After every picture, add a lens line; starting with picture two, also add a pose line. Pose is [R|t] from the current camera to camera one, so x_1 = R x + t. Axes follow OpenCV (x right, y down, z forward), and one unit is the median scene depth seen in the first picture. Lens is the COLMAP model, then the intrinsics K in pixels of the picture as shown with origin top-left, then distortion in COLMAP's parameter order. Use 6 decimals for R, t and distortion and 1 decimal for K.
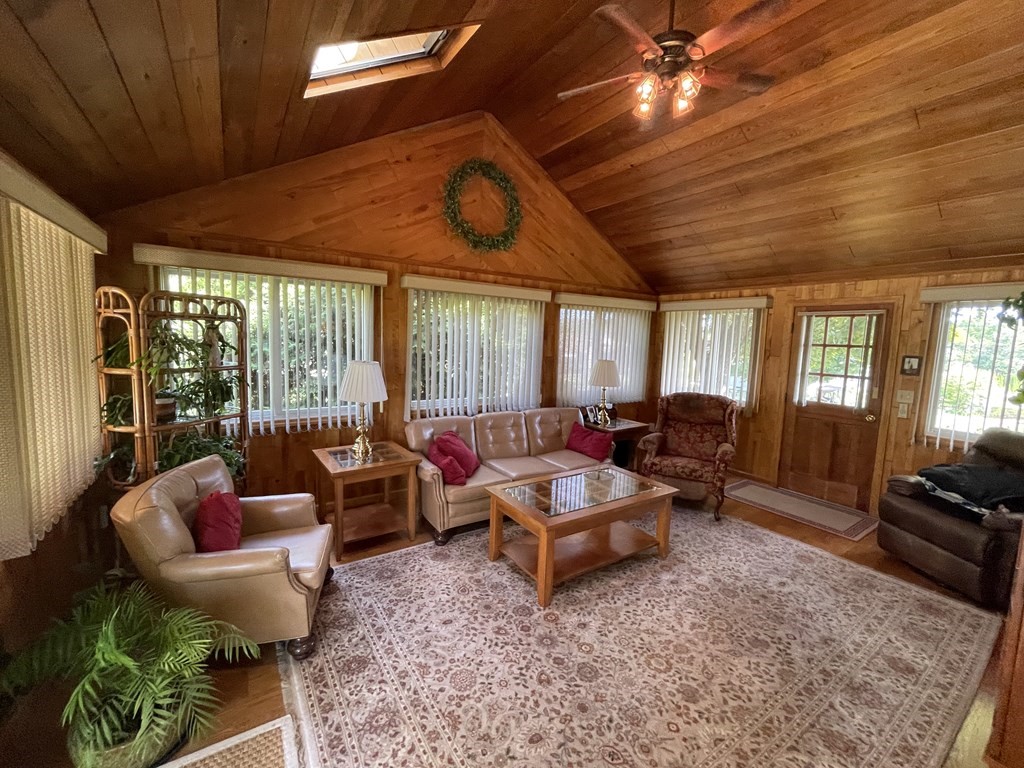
lens RADIAL K [[414.1, 0, 507.0], [0, 414.1, 378.8], [0, 0, 1]] dist [-0.001217, 0.000915]
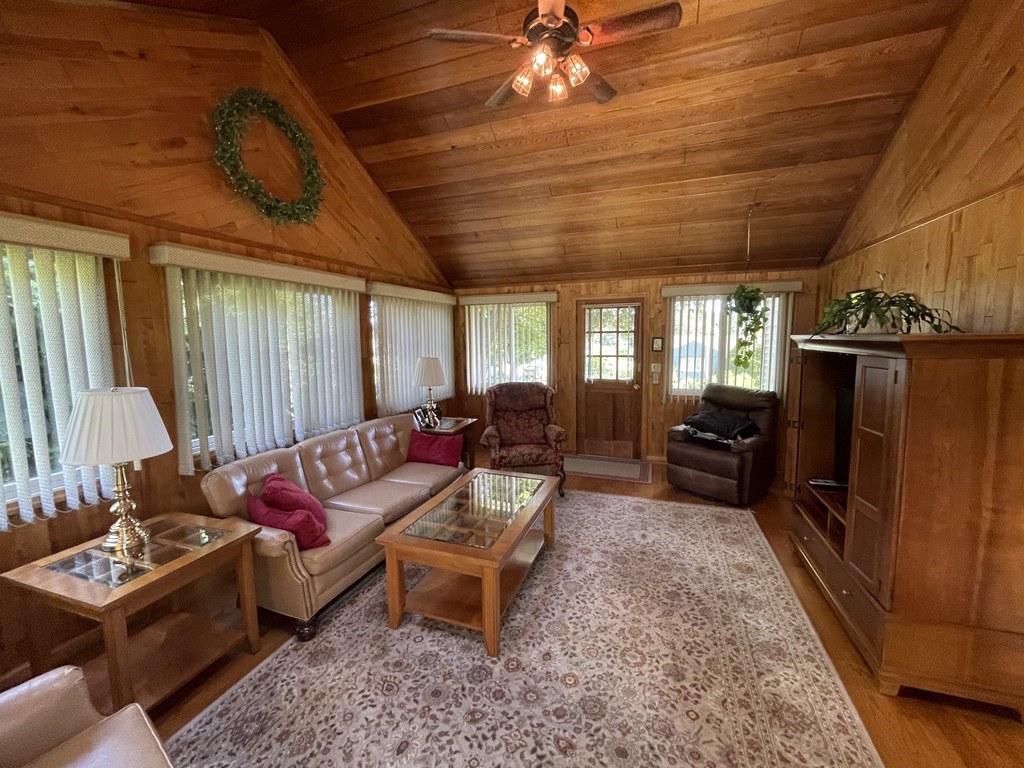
lens RADIAL K [[414.1, 0, 507.0], [0, 414.1, 378.8], [0, 0, 1]] dist [-0.001217, 0.000915]
pose [[0.808431, -0.102553, 0.579589, -0.209316], [0.097790, 0.994421, 0.039553, -0.022341], [-0.580411, 0.024702, 0.813949, 0.195880]]
